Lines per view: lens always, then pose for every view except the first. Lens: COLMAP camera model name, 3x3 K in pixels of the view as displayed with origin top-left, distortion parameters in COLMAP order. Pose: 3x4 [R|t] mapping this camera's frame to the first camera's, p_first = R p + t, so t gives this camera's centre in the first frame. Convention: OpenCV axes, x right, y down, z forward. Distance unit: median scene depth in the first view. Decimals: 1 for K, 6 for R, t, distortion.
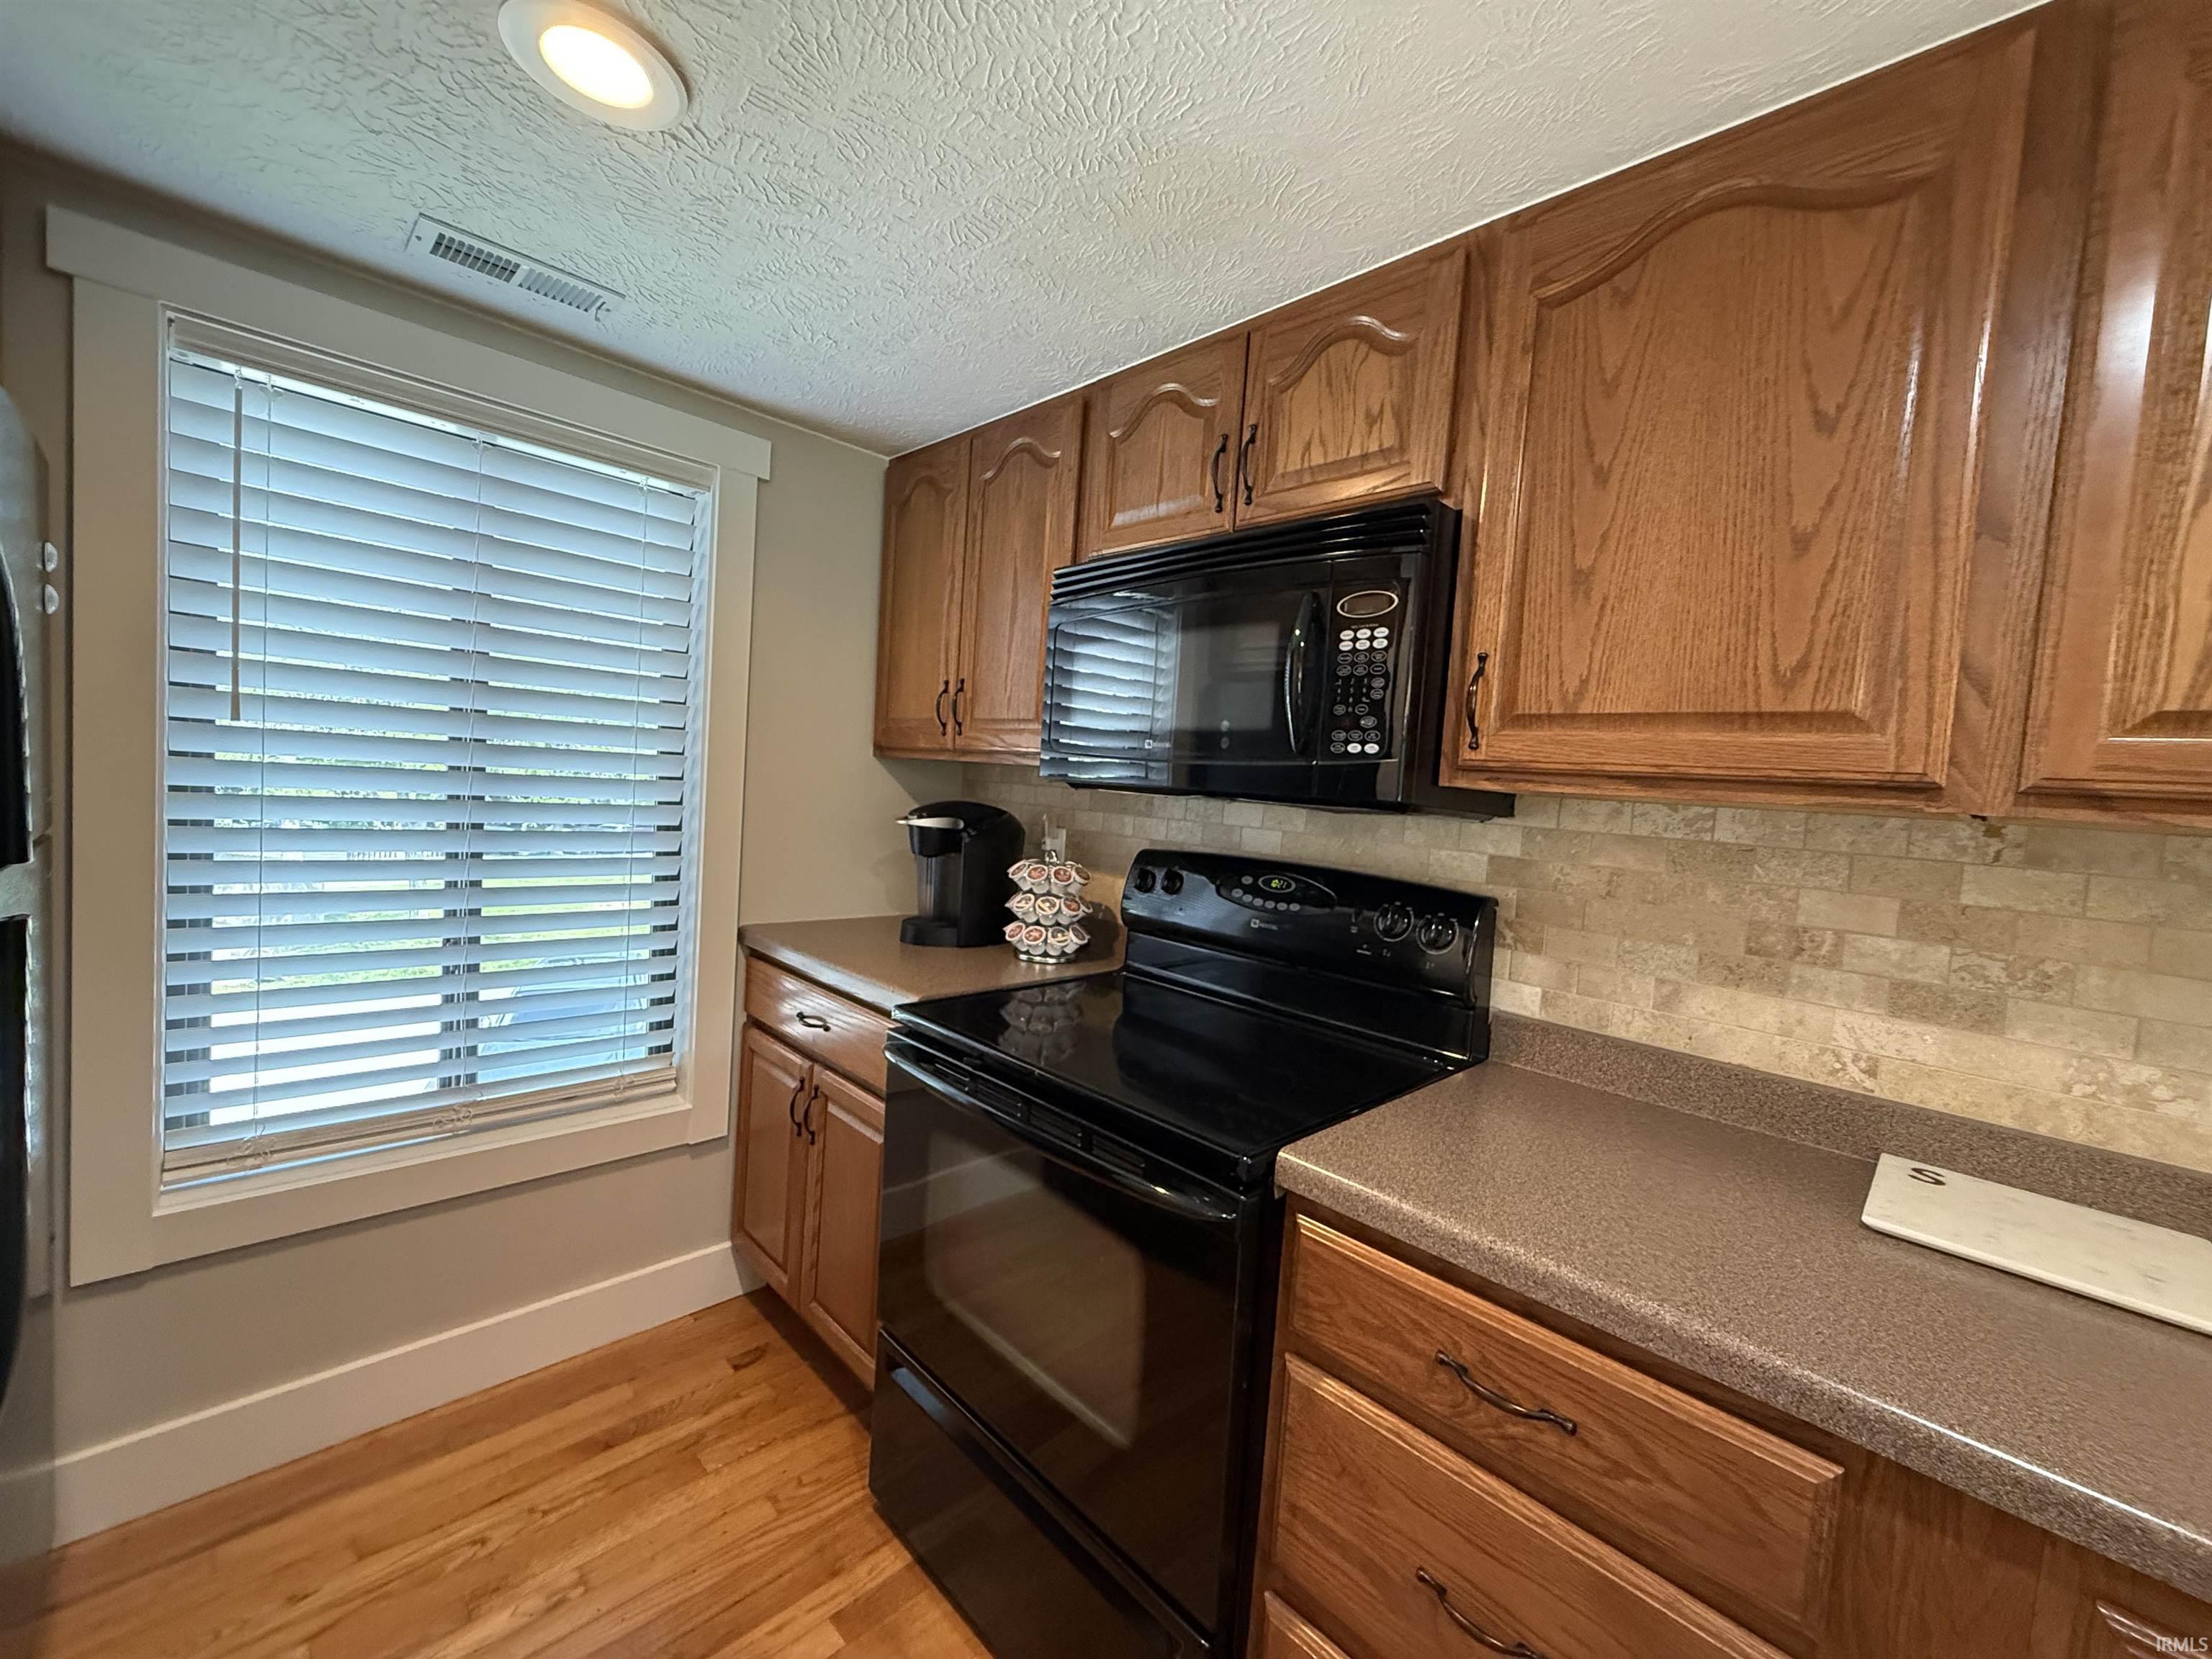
lens RADIAL K [[880.3, 0, 1096.7], [0, 880.3, 823.1], [0, 0, 1]] dist [0.000419, 0.000129]
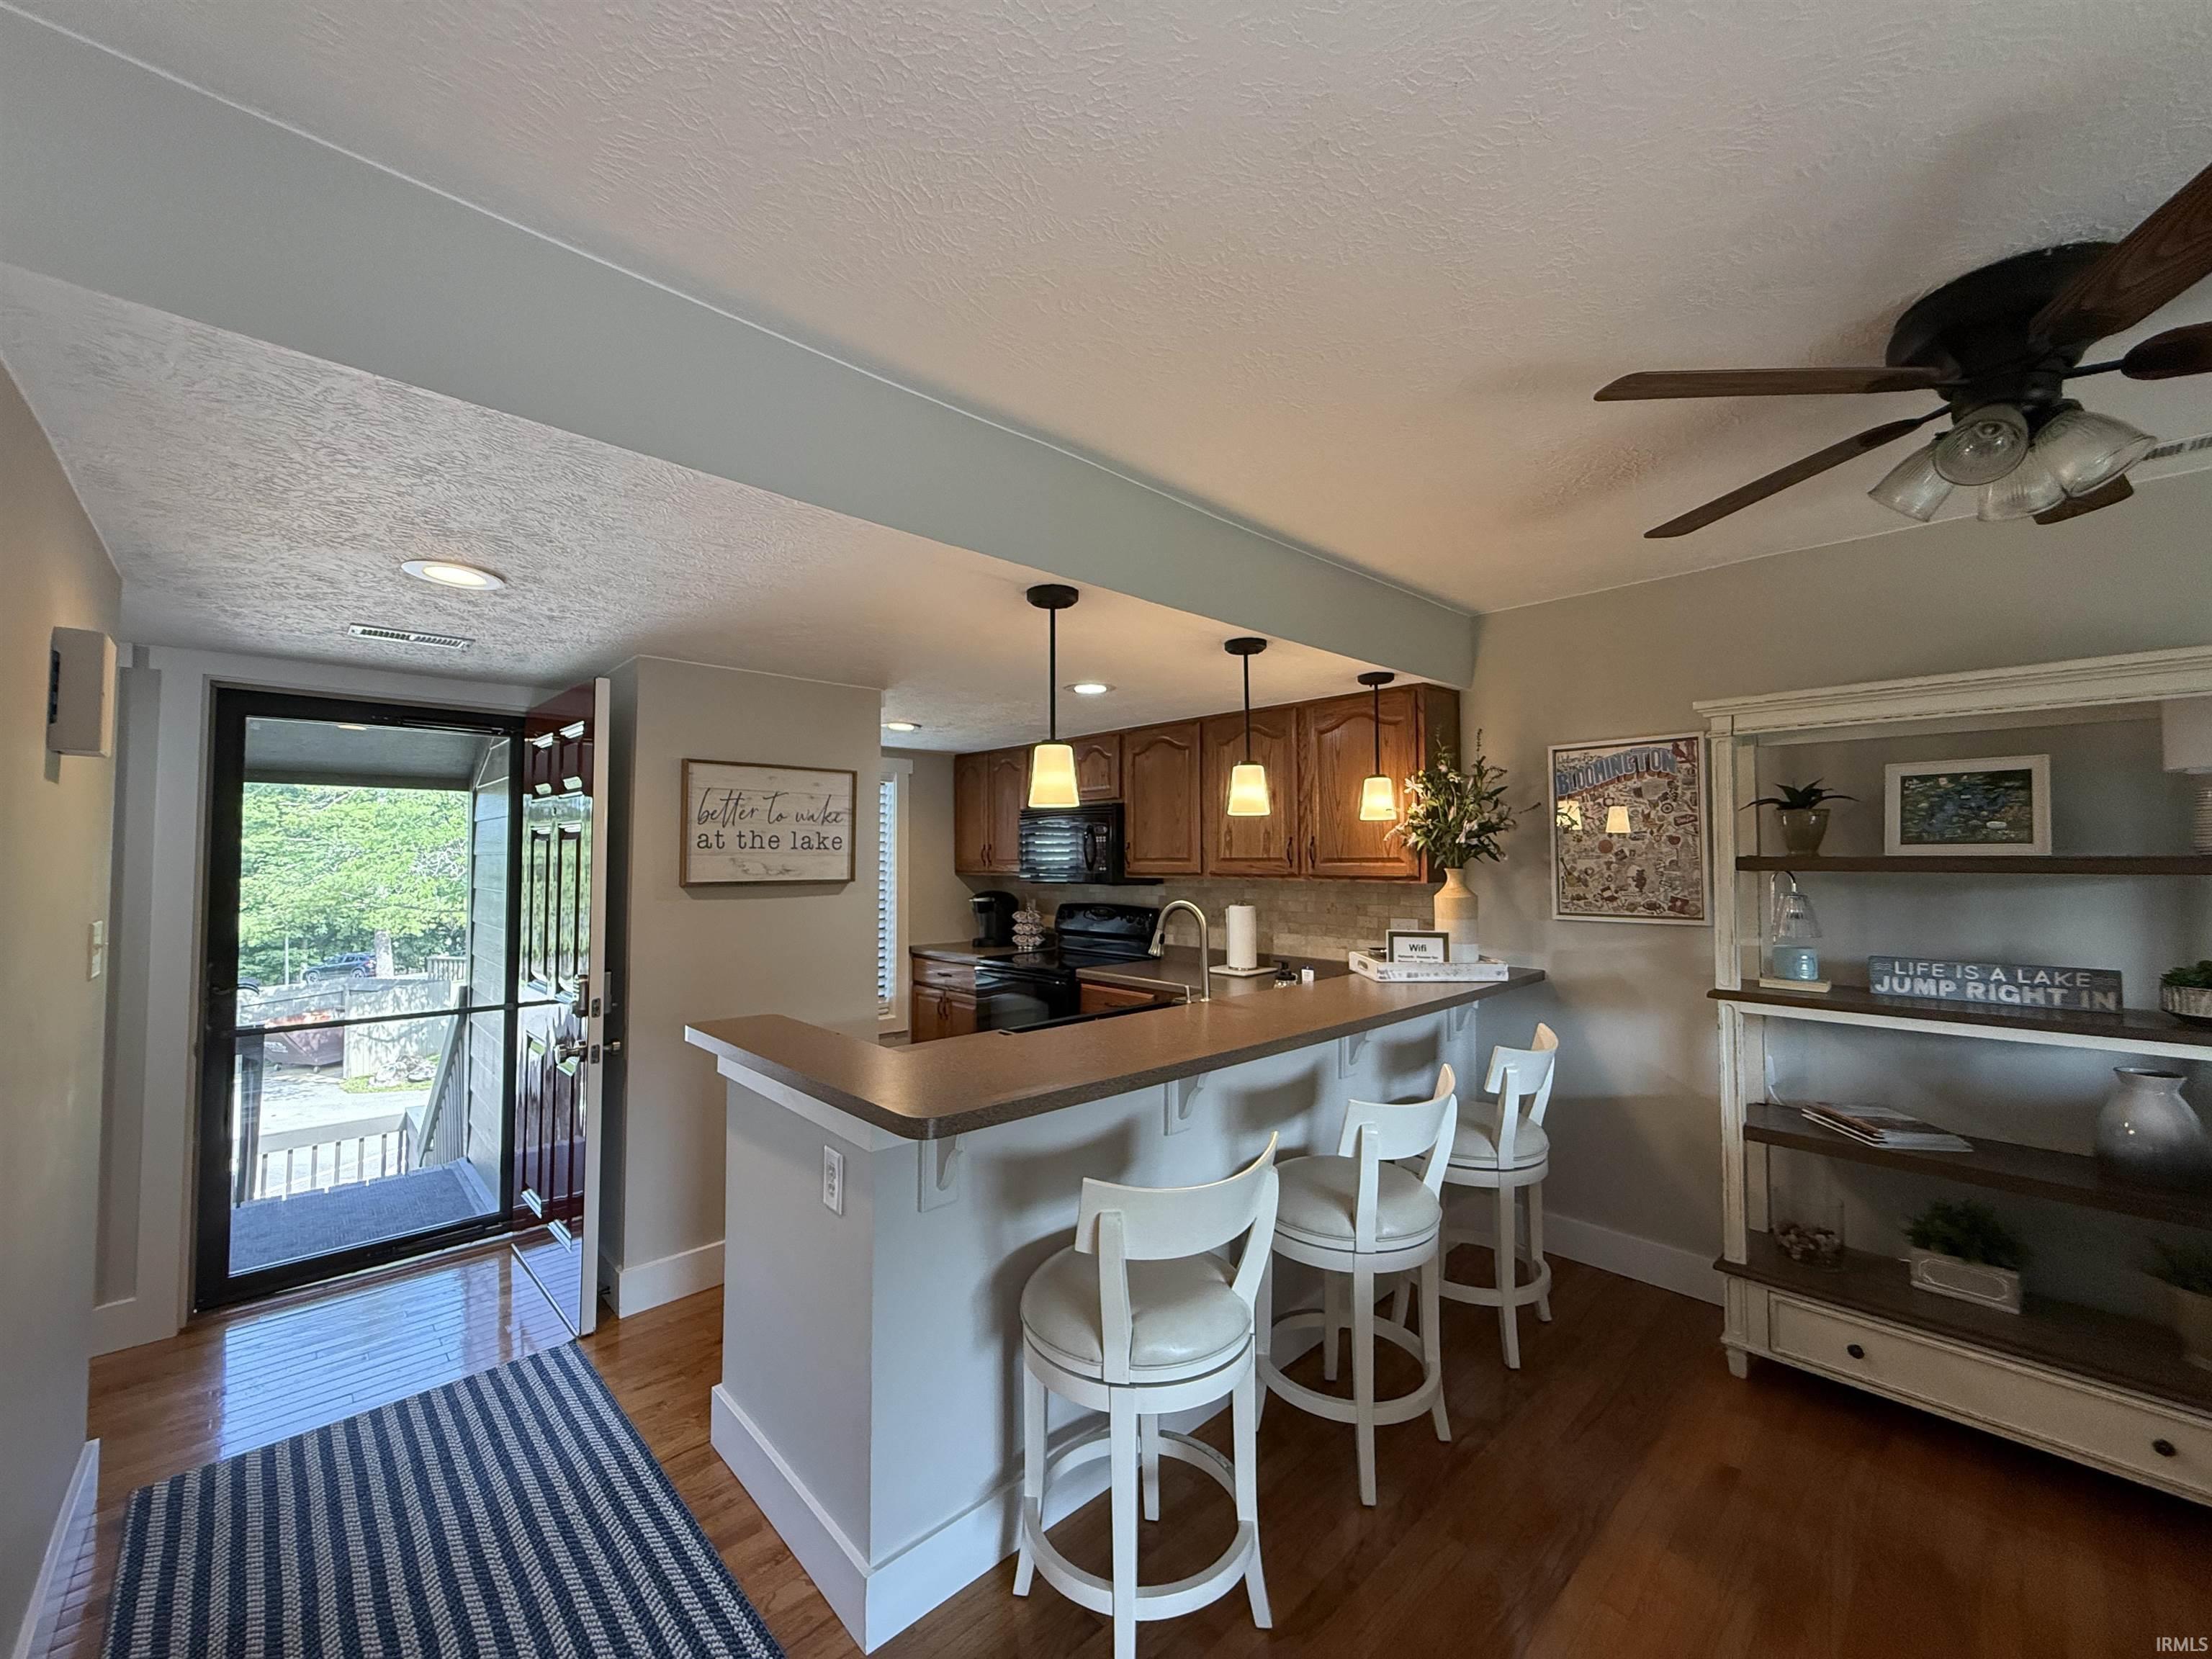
lens RADIAL K [[880.3, 0, 1096.7], [0, 880.3, 823.1], [0, 0, 1]] dist [0.000419, 0.000129]
pose [[0.997256, -0.072565, -0.014681, 0.303645], [0.070962, 0.993420, -0.089893, 0.047954], [0.021108, 0.088604, 0.995843, -2.375368]]
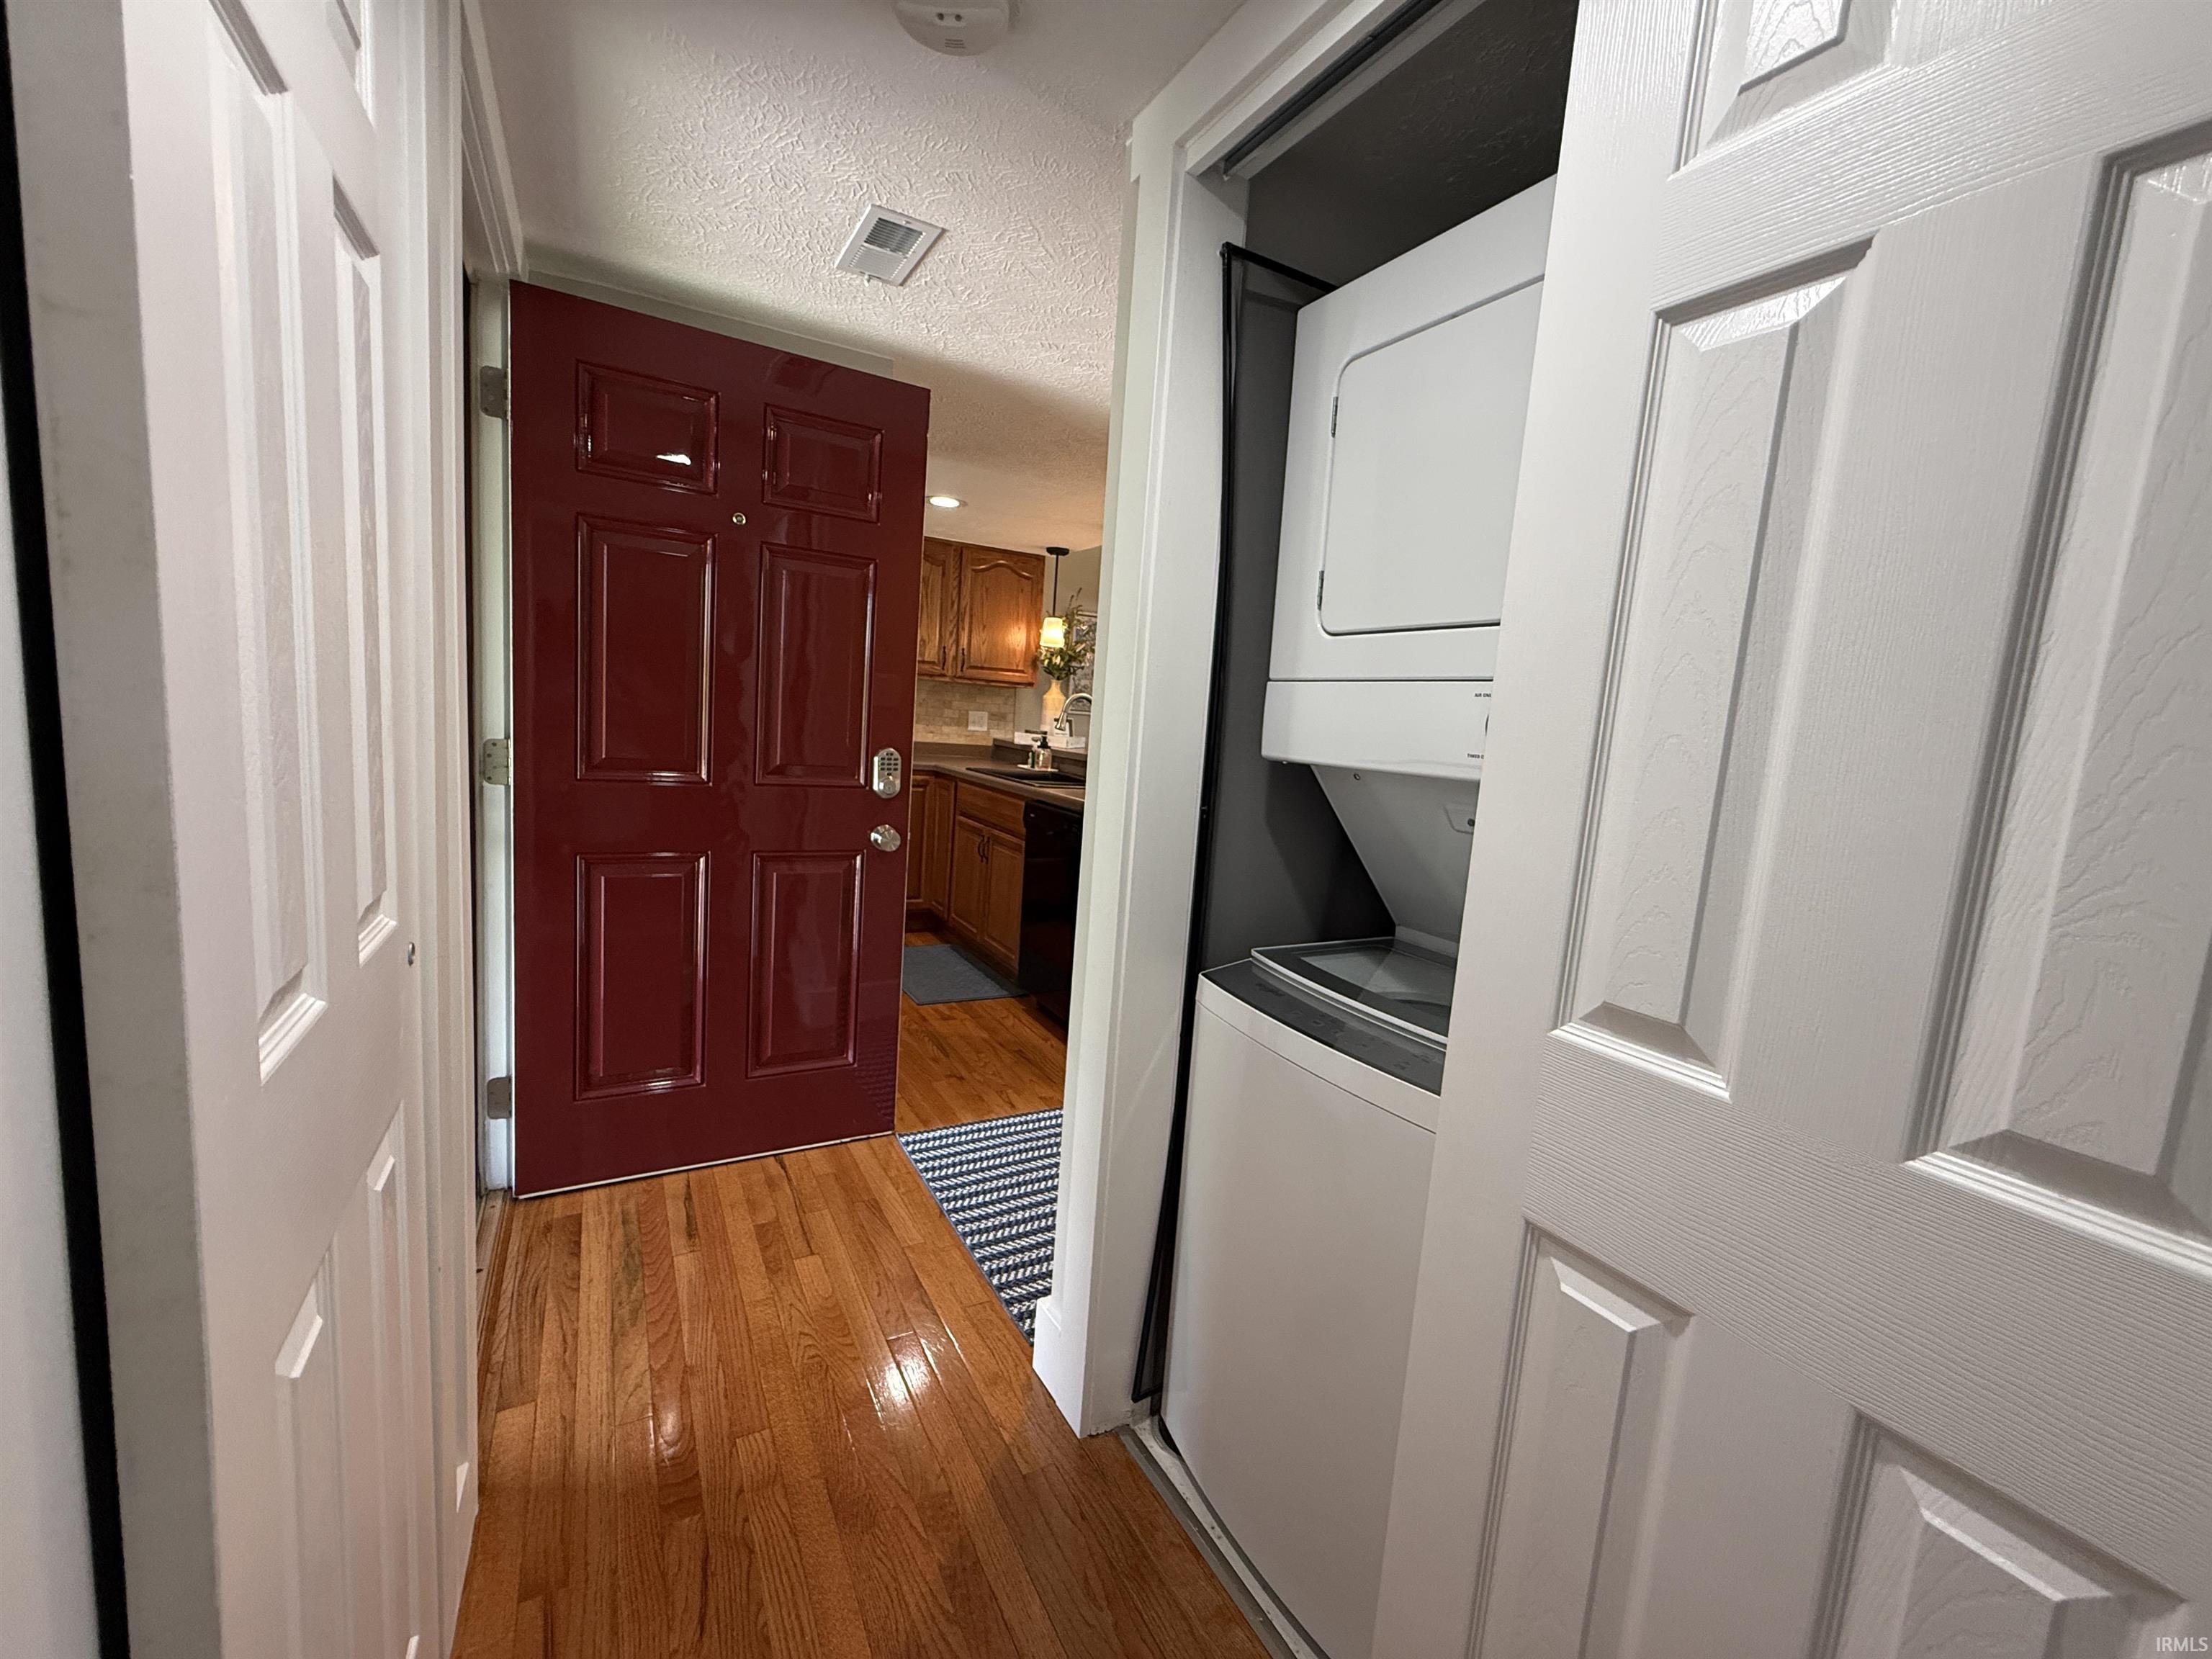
lens RADIAL K [[880.3, 0, 1096.7], [0, 880.3, 823.1], [0, 0, 1]] dist [0.000419, 0.000129]
pose [[0.279243, -0.170309, 0.944996, -2.435138], [-0.004770, 0.983887, 0.178728, -0.049567], [-0.960209, -0.054416, 0.273931, -1.250175]]
